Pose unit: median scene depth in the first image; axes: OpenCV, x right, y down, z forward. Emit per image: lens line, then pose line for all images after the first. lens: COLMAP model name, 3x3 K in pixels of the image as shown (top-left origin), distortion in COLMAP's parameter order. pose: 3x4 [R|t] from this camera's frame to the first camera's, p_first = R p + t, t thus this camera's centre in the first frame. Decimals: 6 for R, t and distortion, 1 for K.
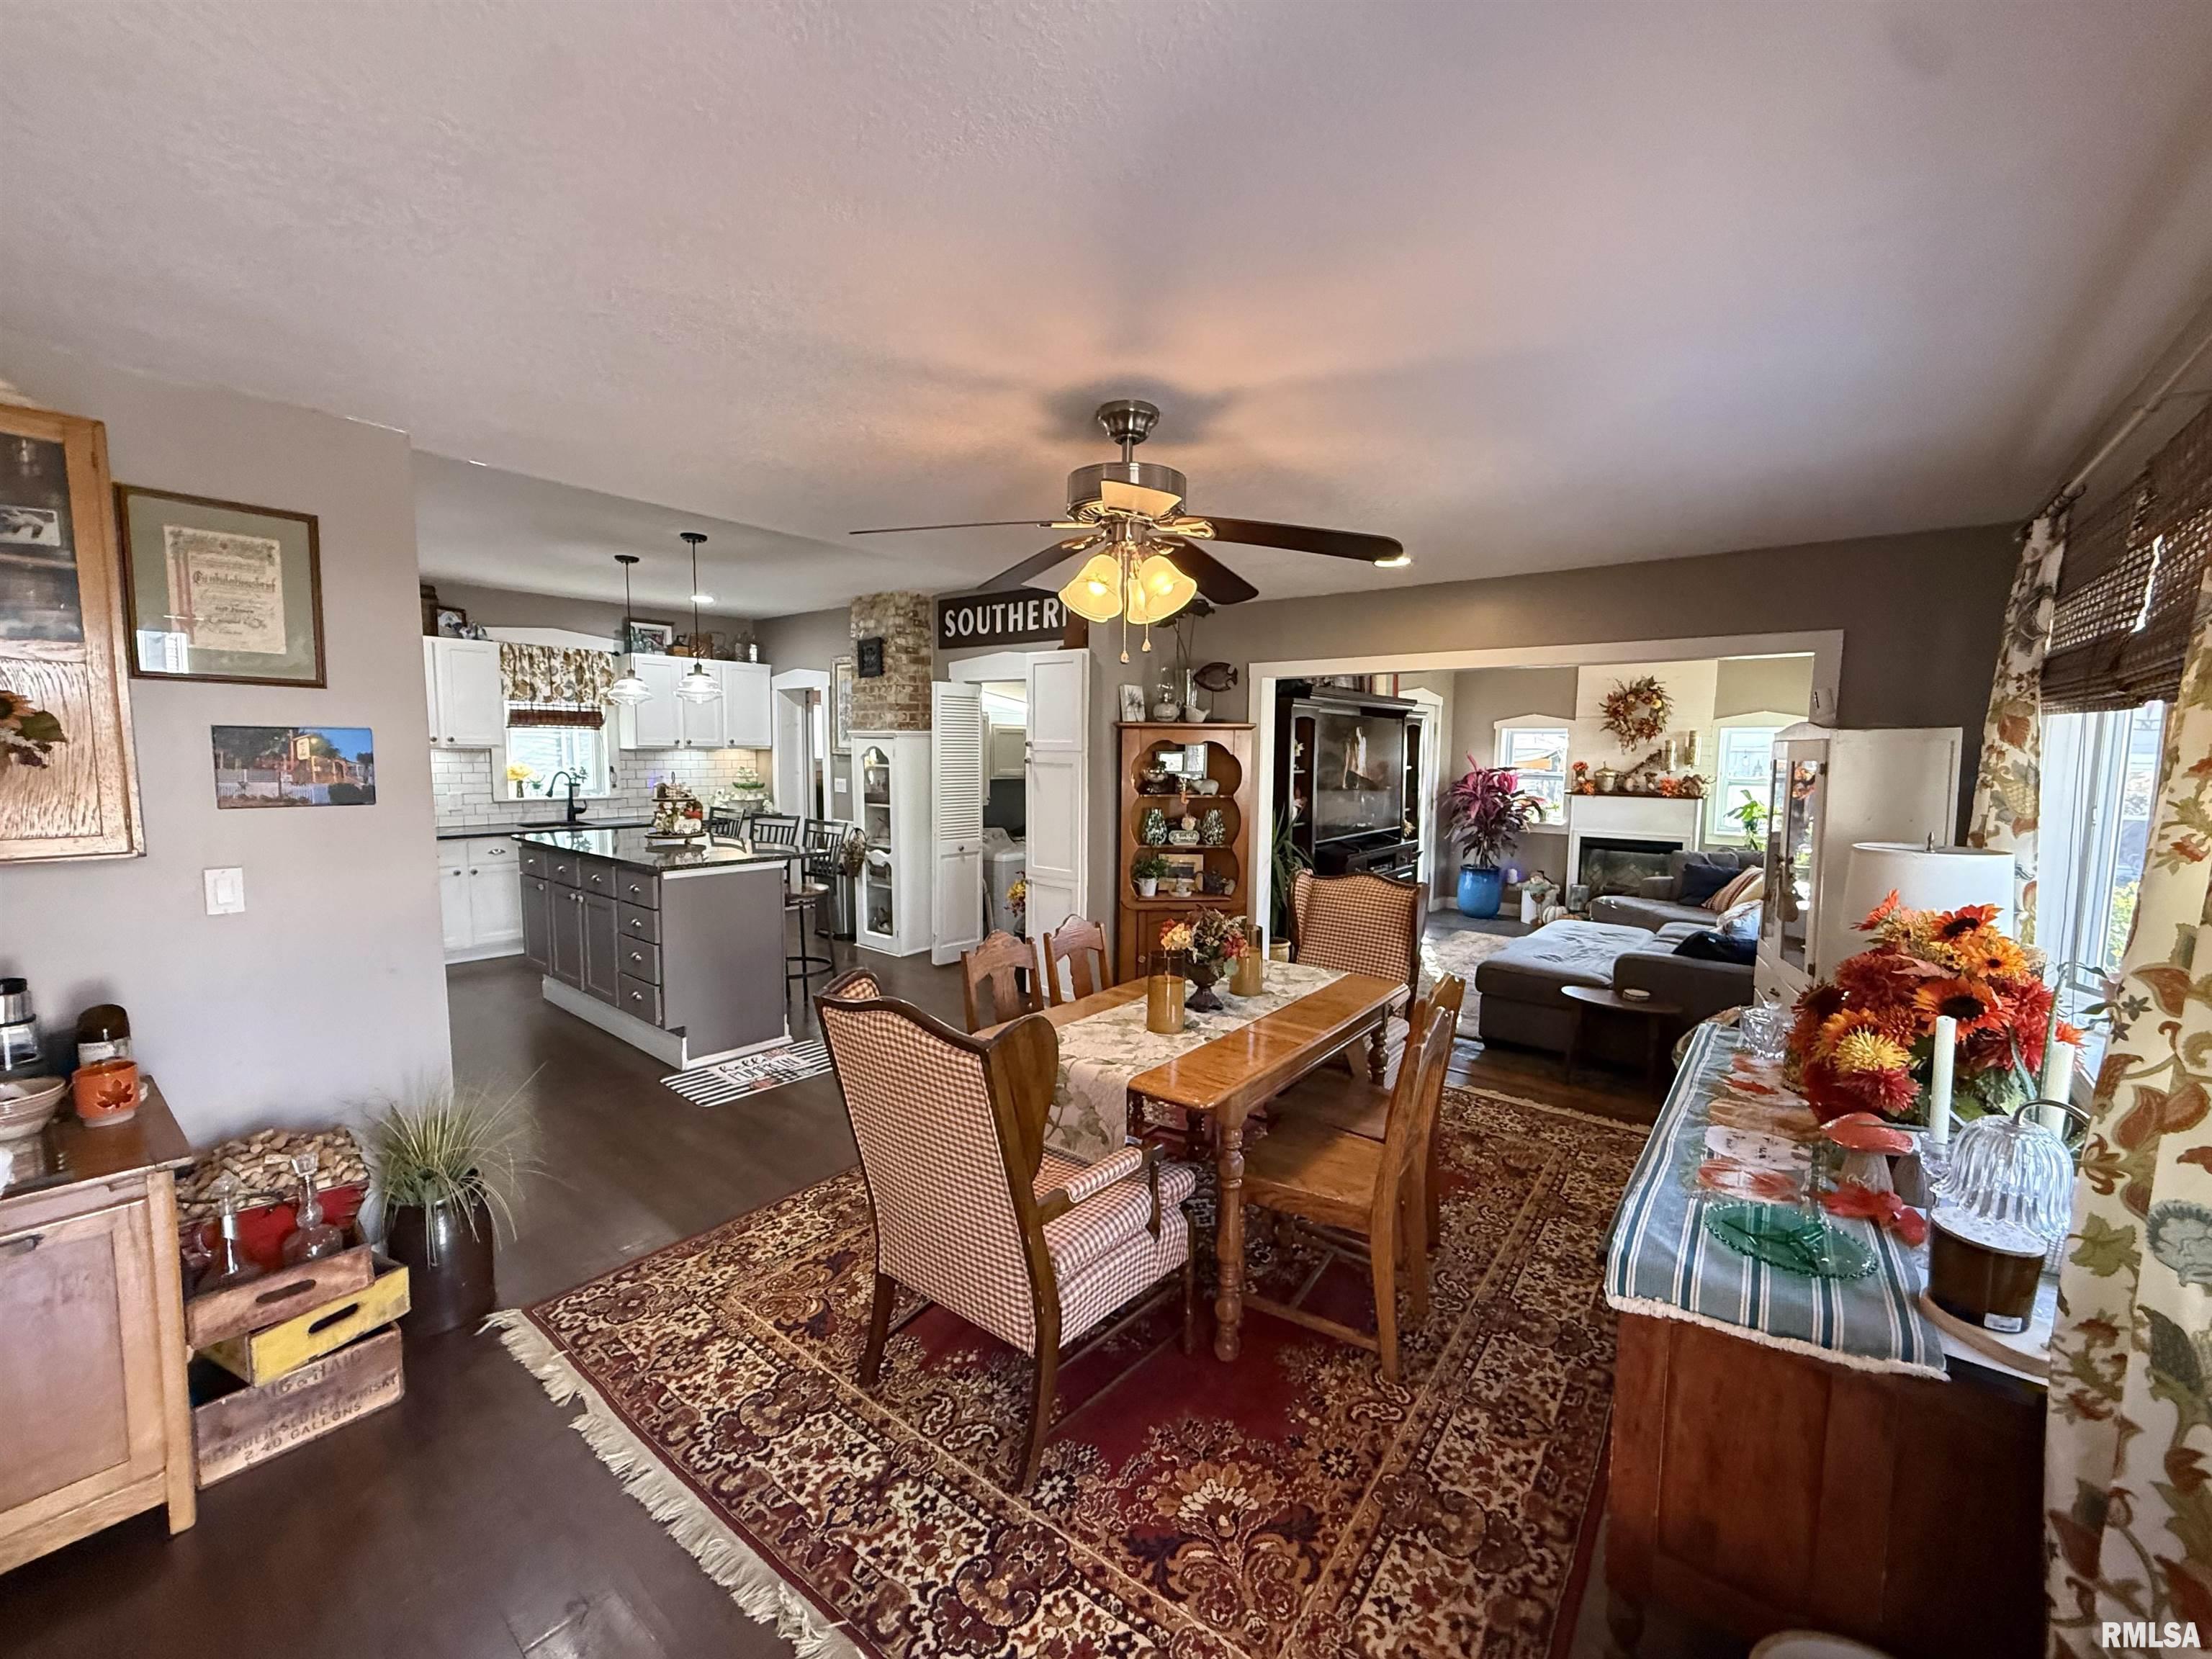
lens RADIAL K [[882.1, 0, 1119.8], [0, 882.1, 834.7], [0, 0, 1]] dist [-0.000707, -0.000137]
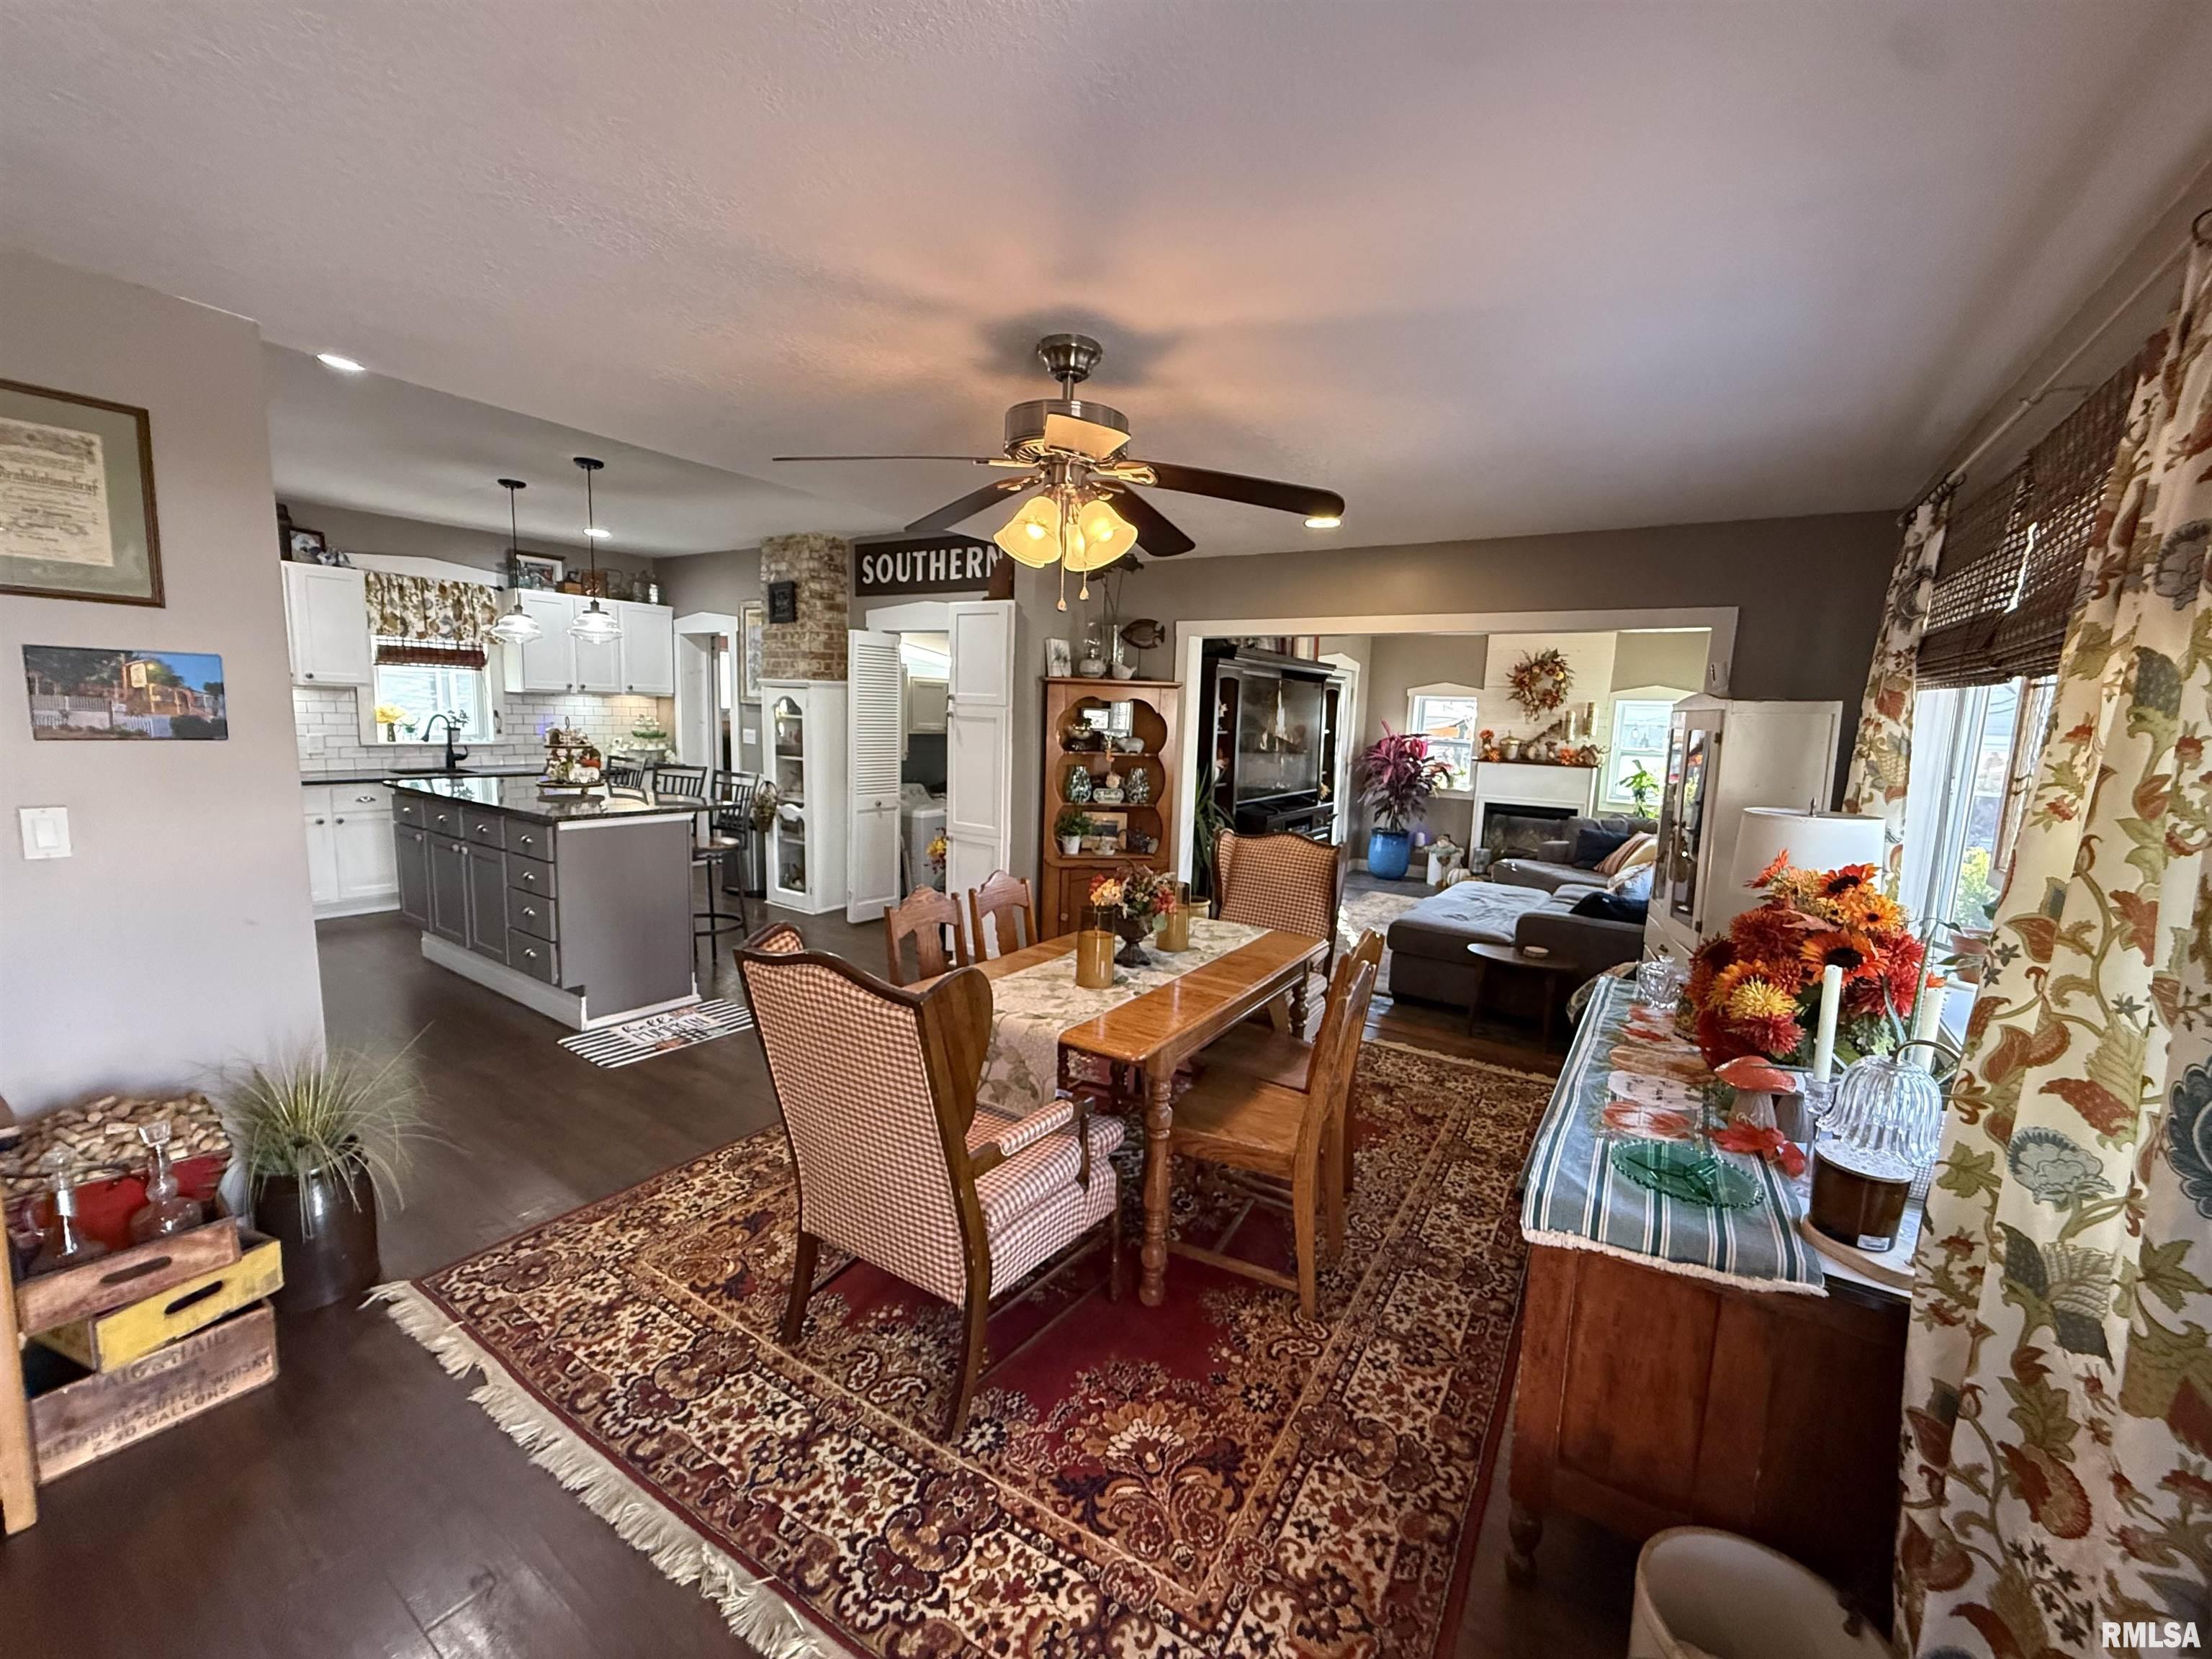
lens RADIAL K [[882.1, 0, 1118.6], [0, 882.1, 833.6], [0, 0, 1]] dist [-0.000707, -0.000137]
pose [[0.995448, 0.012152, 0.094528, -0.019333], [-0.016183, 0.998987, 0.041997, 0.008598], [-0.093922, -0.043336, 0.994636, 0.012040]]
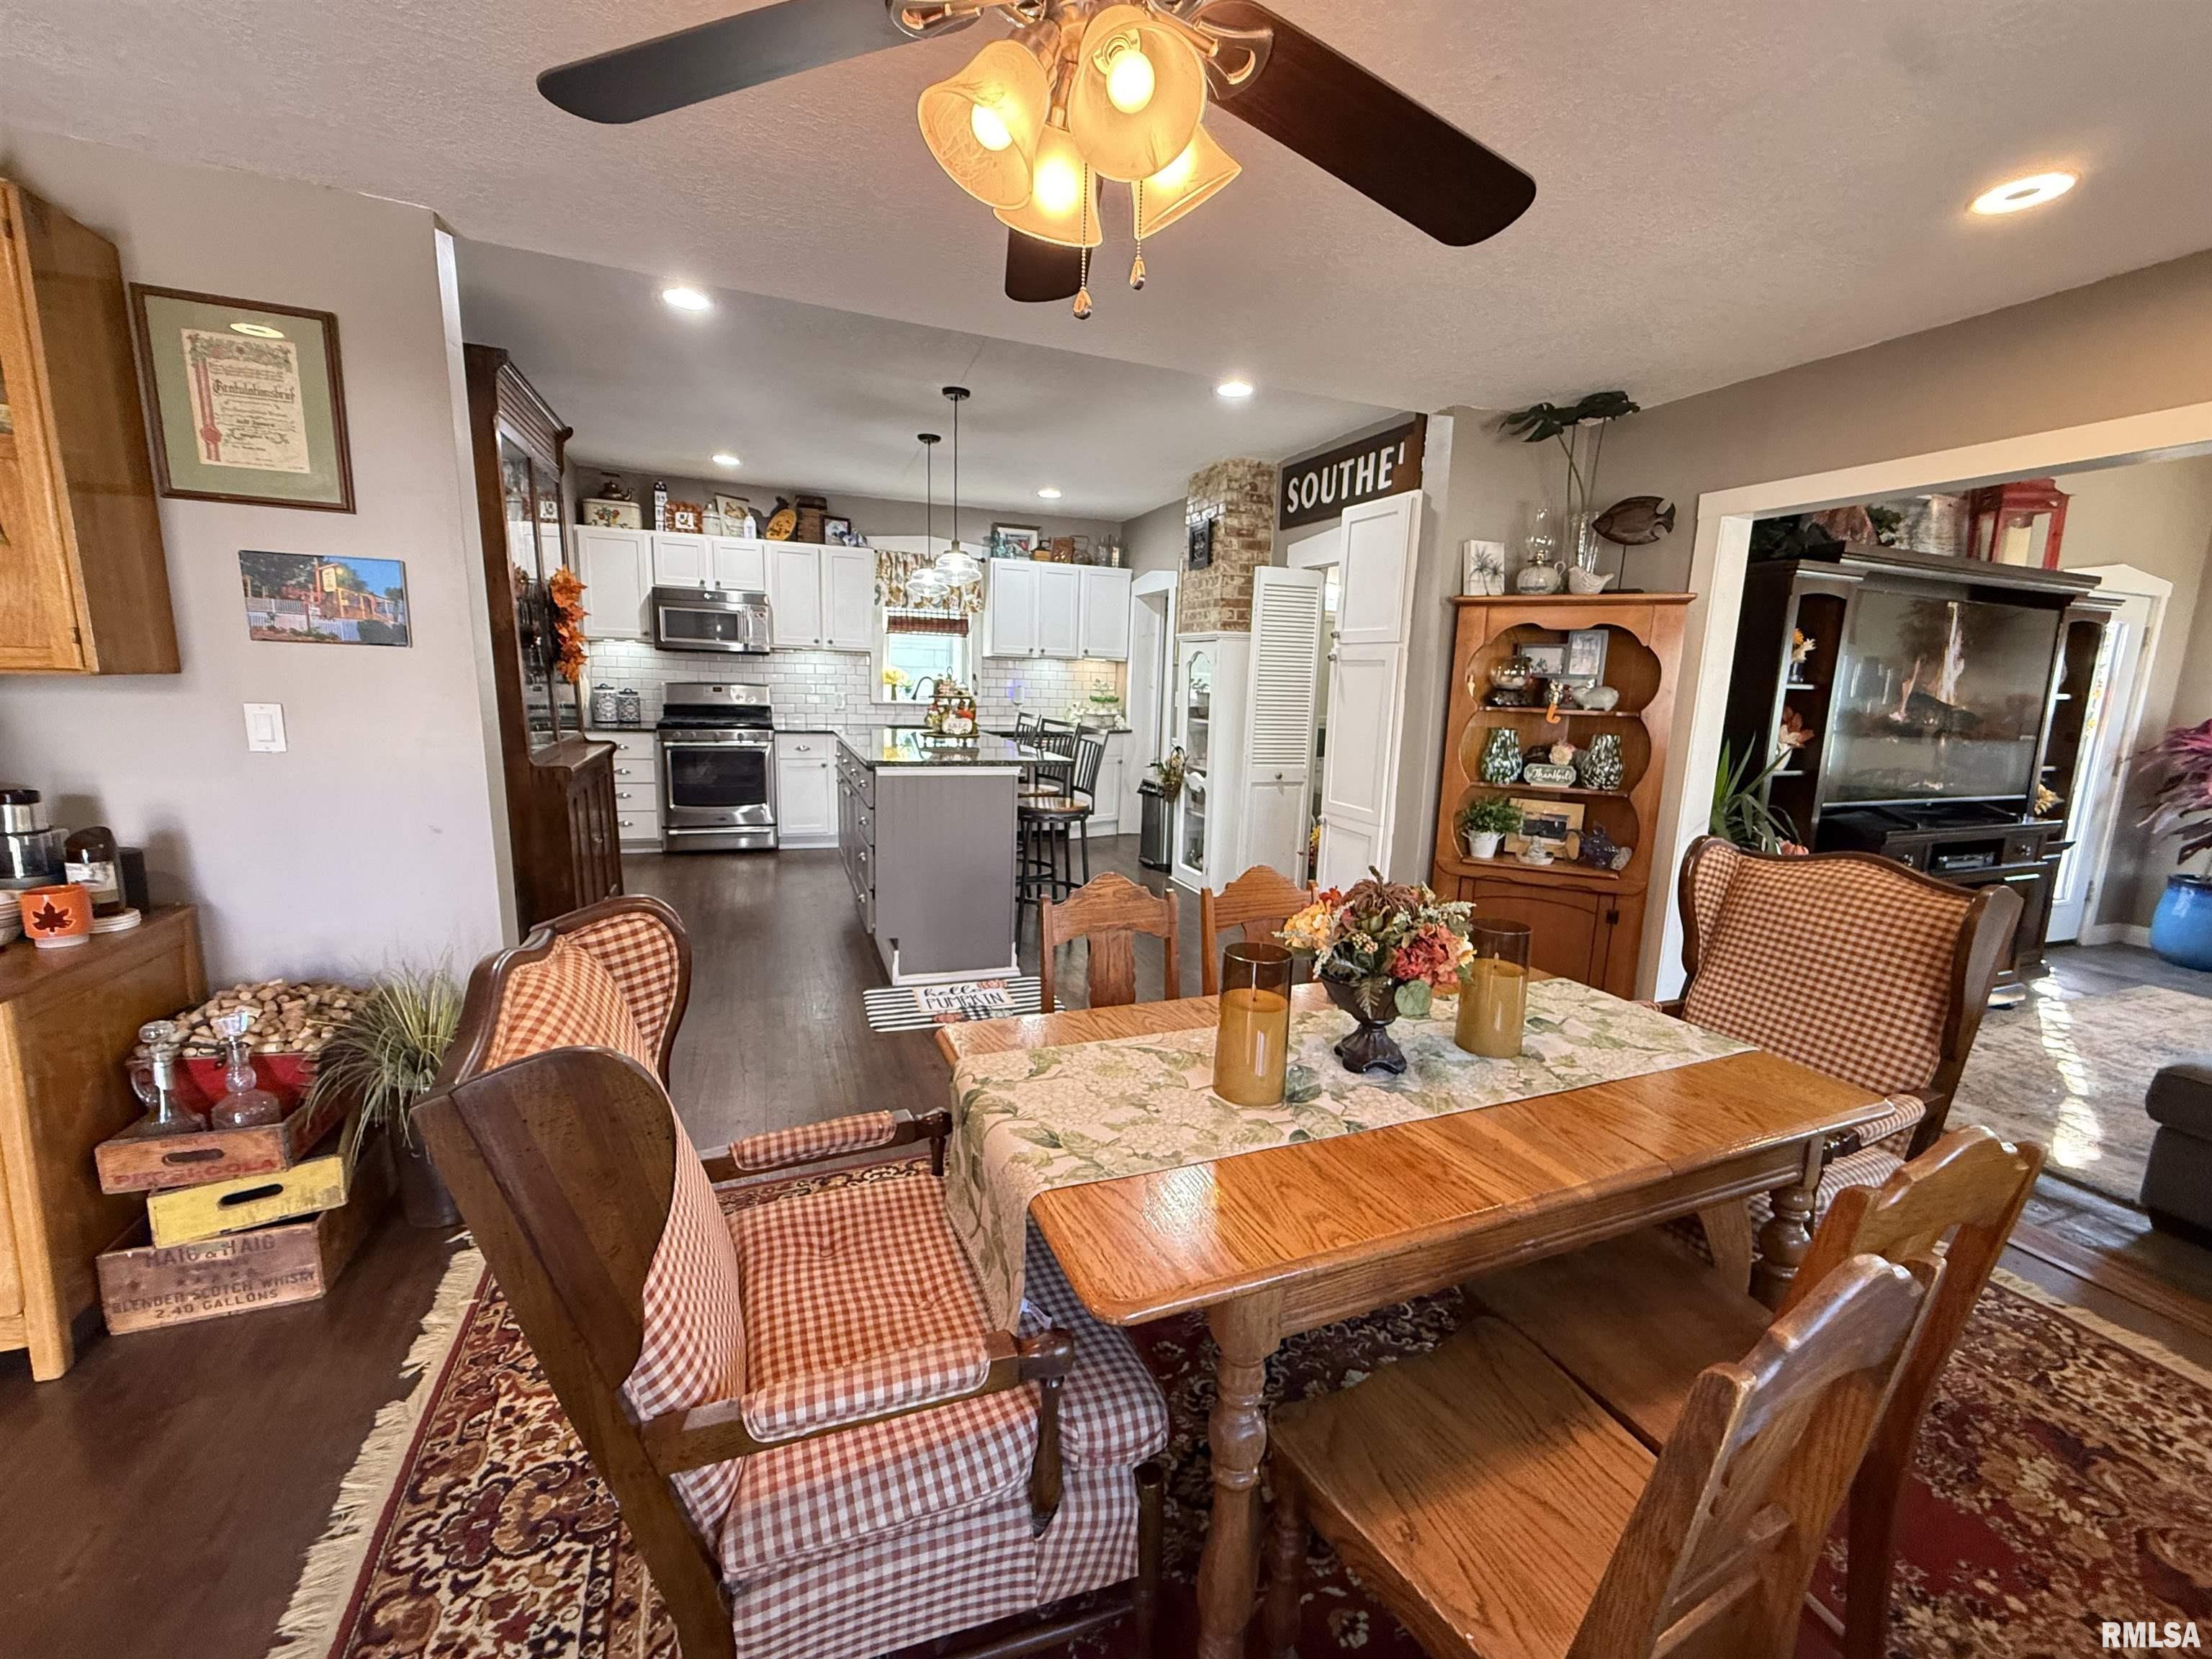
lens RADIAL K [[882.1, 0, 1124.0], [0, 882.1, 836.3], [0, 0, 1]] dist [-0.000707, -0.000137]
pose [[0.866485, 0.102343, -0.488599, 0.253578], [-0.070046, 0.994002, 0.083986, 0.031430], [0.494264, -0.038548, 0.868457, 0.556745]]
